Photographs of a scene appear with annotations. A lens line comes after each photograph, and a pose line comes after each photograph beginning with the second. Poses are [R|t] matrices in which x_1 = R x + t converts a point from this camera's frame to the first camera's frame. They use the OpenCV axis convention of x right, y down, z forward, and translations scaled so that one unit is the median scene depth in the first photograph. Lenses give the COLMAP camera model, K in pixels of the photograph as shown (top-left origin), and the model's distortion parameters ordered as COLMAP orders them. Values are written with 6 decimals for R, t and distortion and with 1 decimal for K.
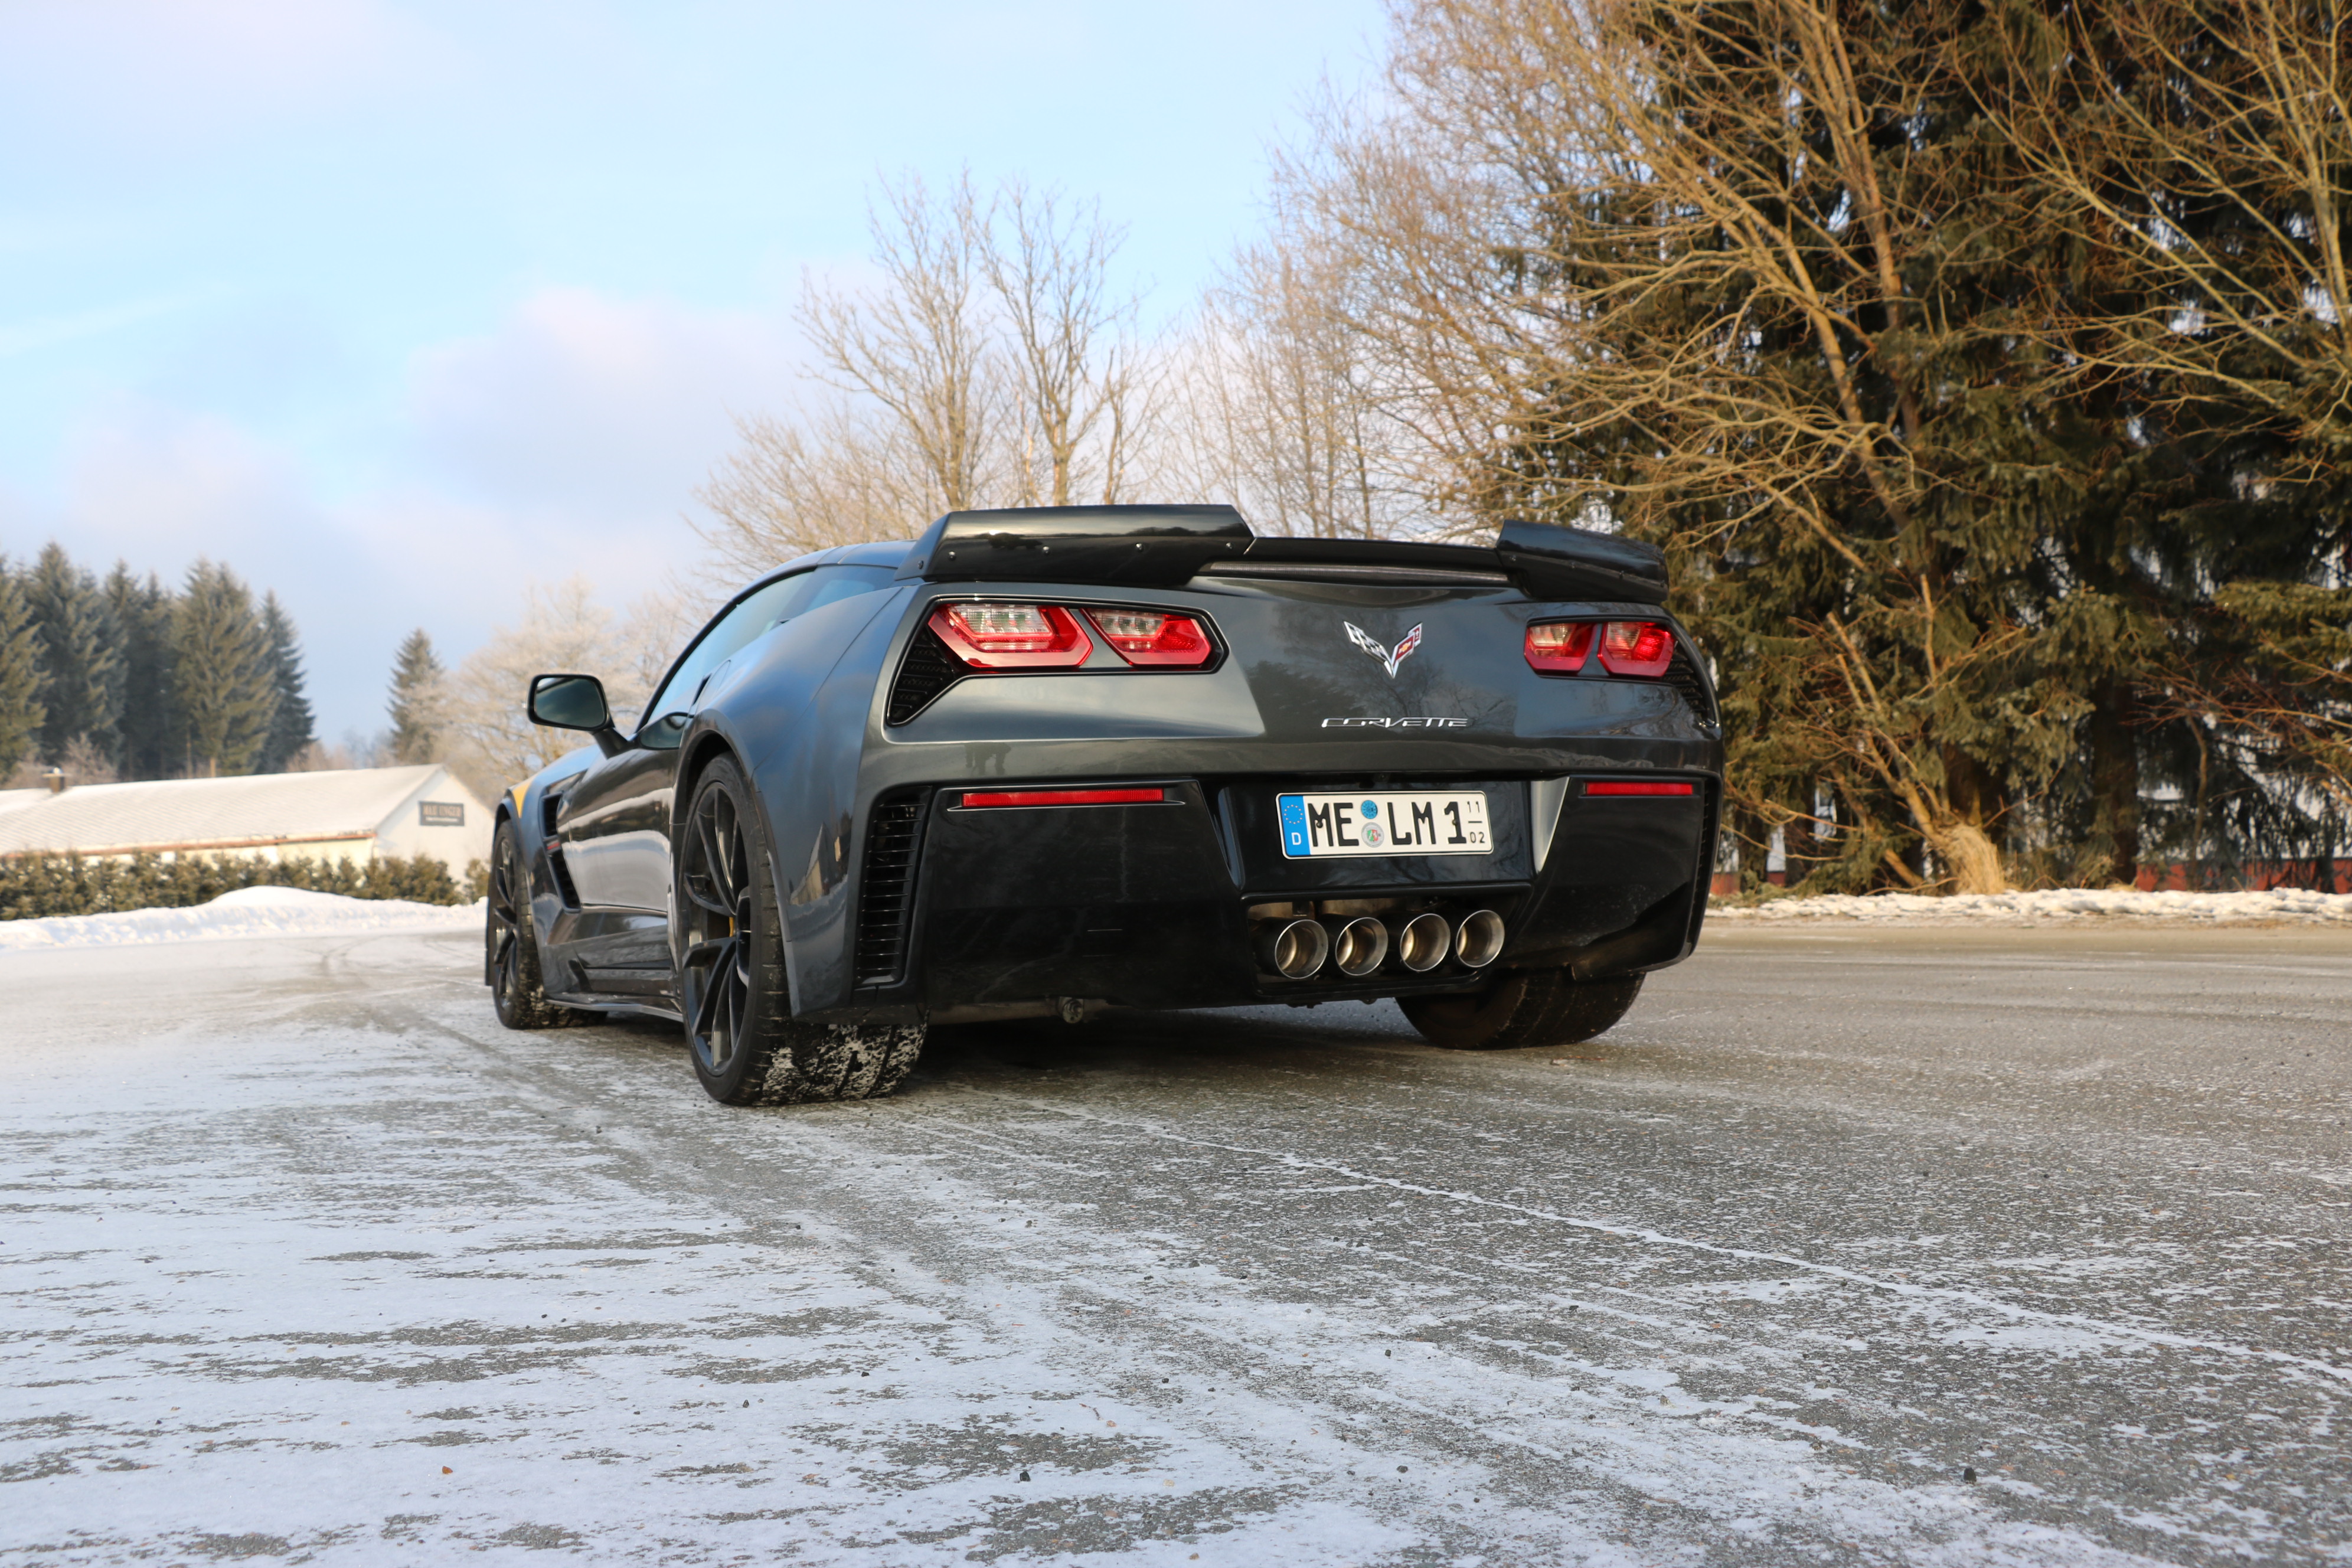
lens RADIAL K [[2204.3, 0, 1176.0], [0, 2204.3, 784.0], [0, 0, 1]] dist [-0.159224, 0.233345]
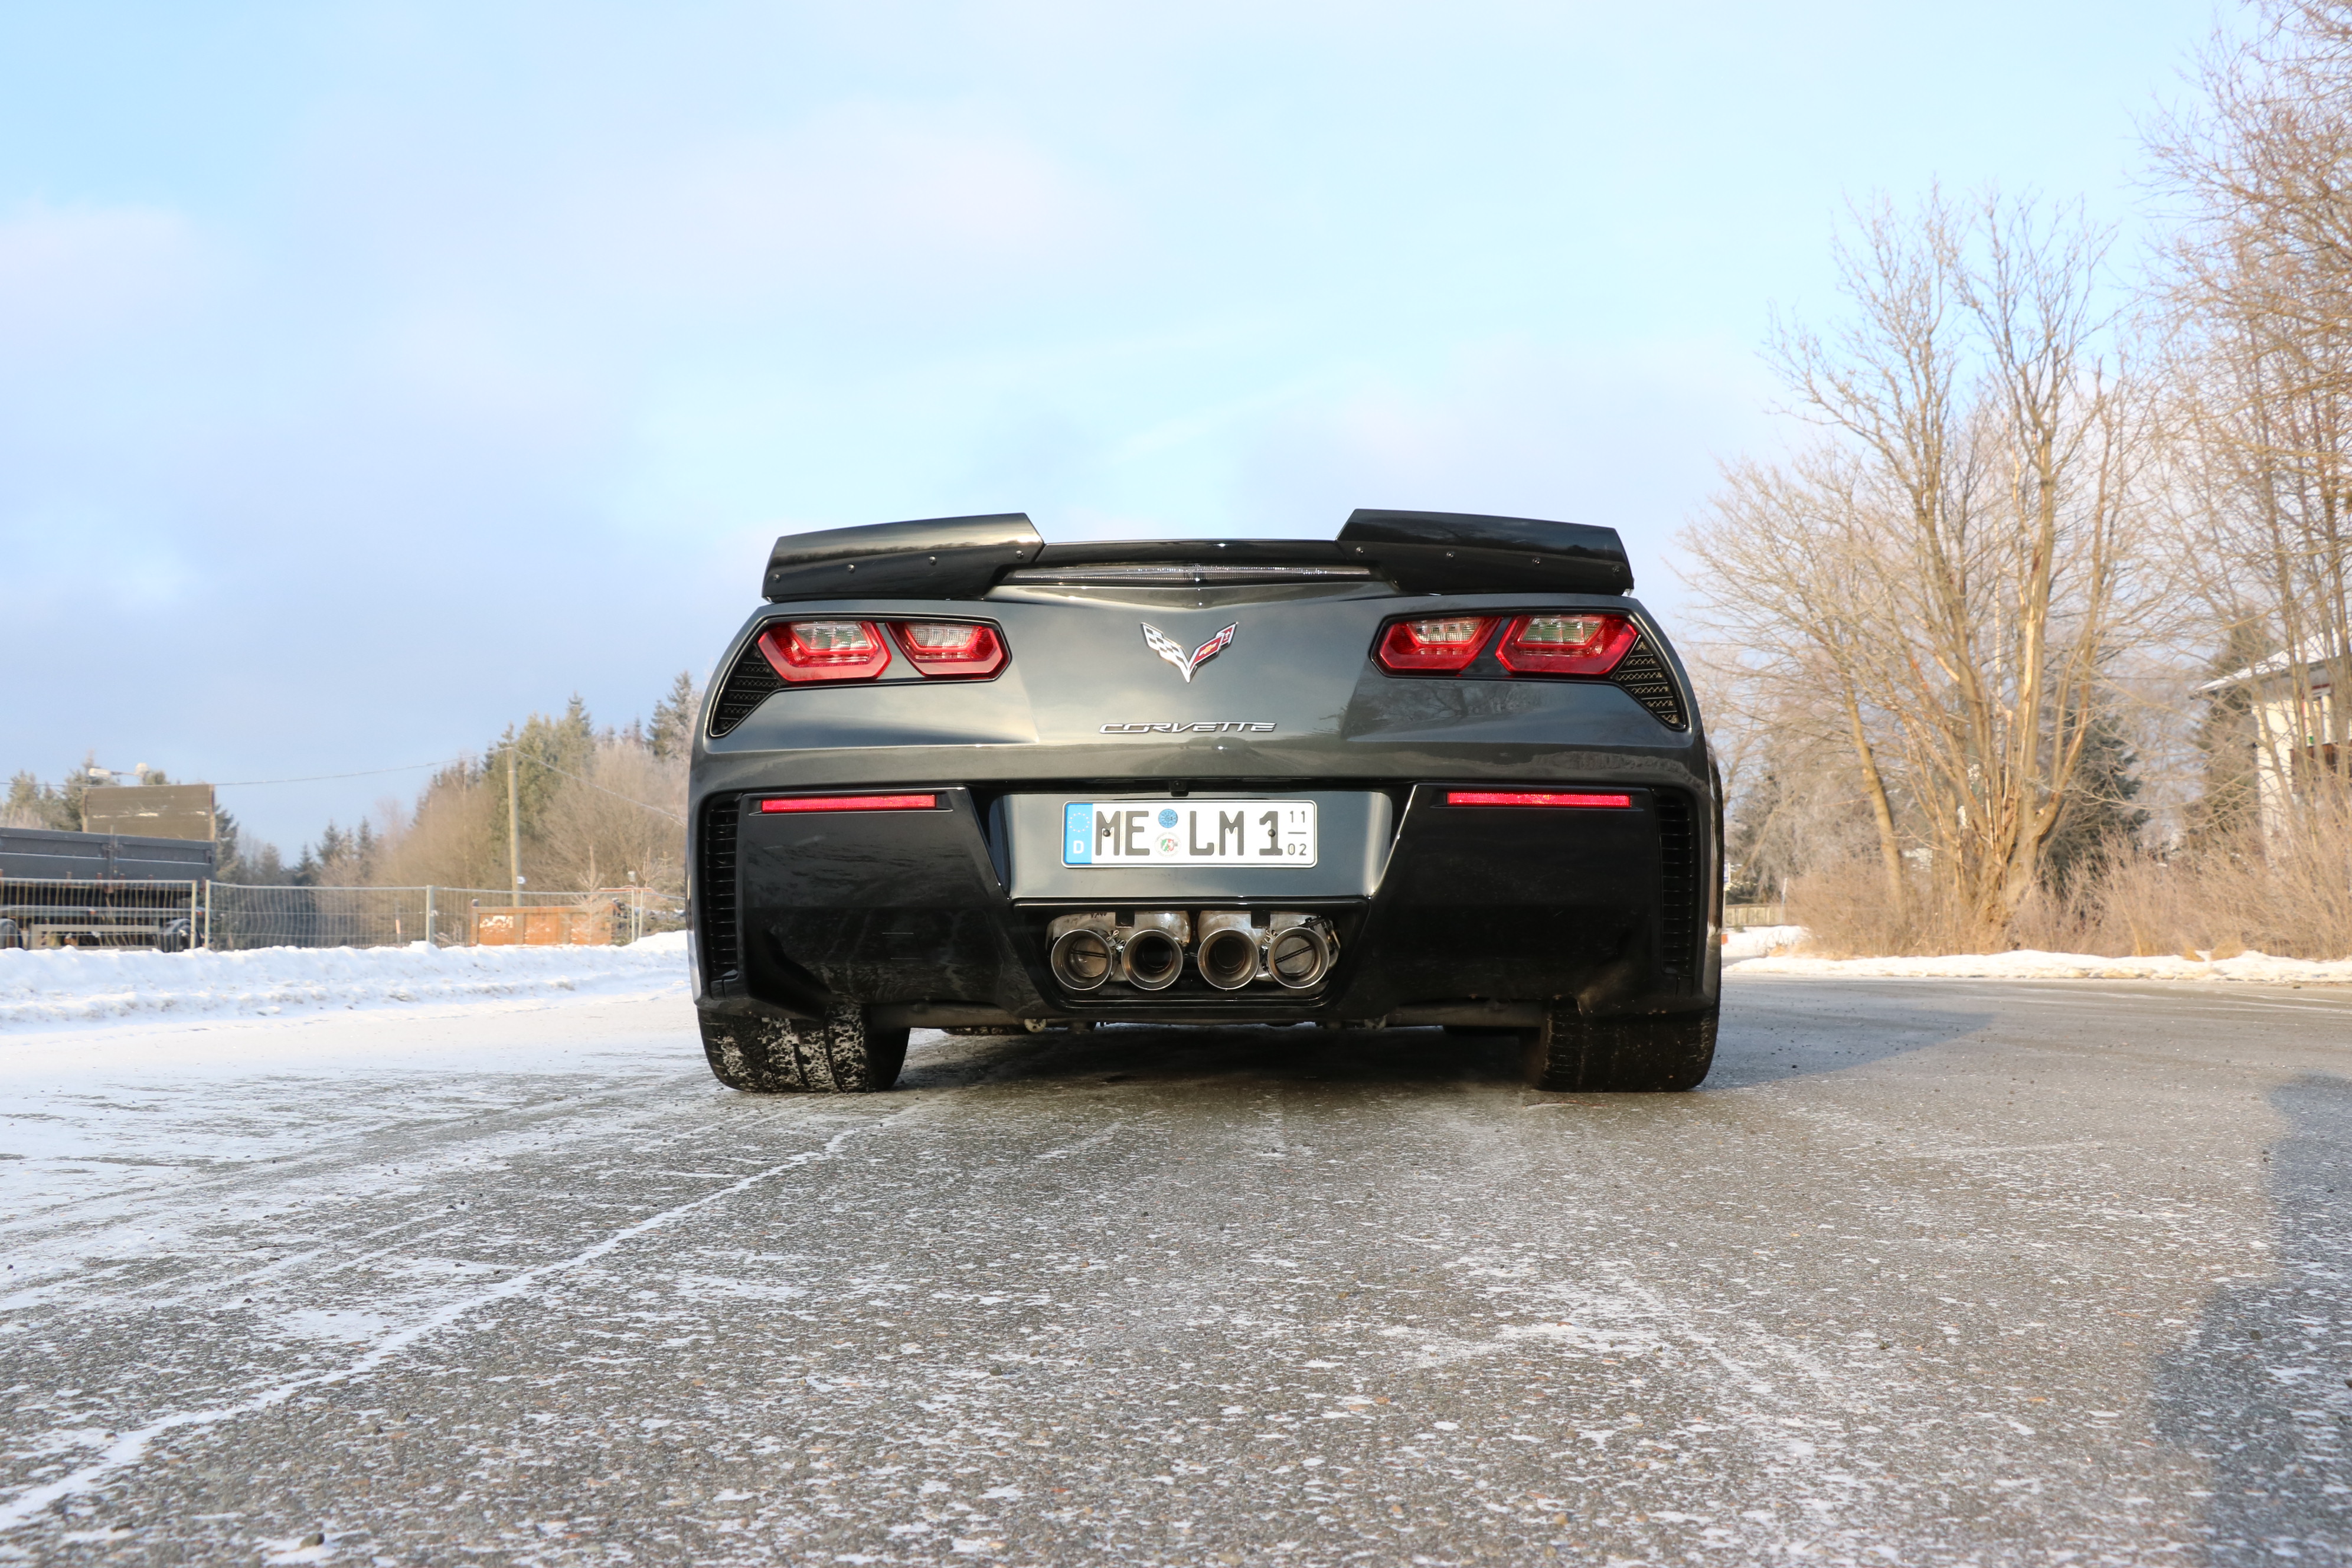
lens RADIAL K [[2204.3, 0, 1176.0], [0, 2204.3, 784.0], [0, 0, 1]] dist [-0.159224, 0.233345]
pose [[0.877868, -0.005121, -0.478875, 0.490427], [-0.005291, 0.999778, -0.020392, 0.014421], [0.478873, 0.020435, 0.877646, 0.136653]]
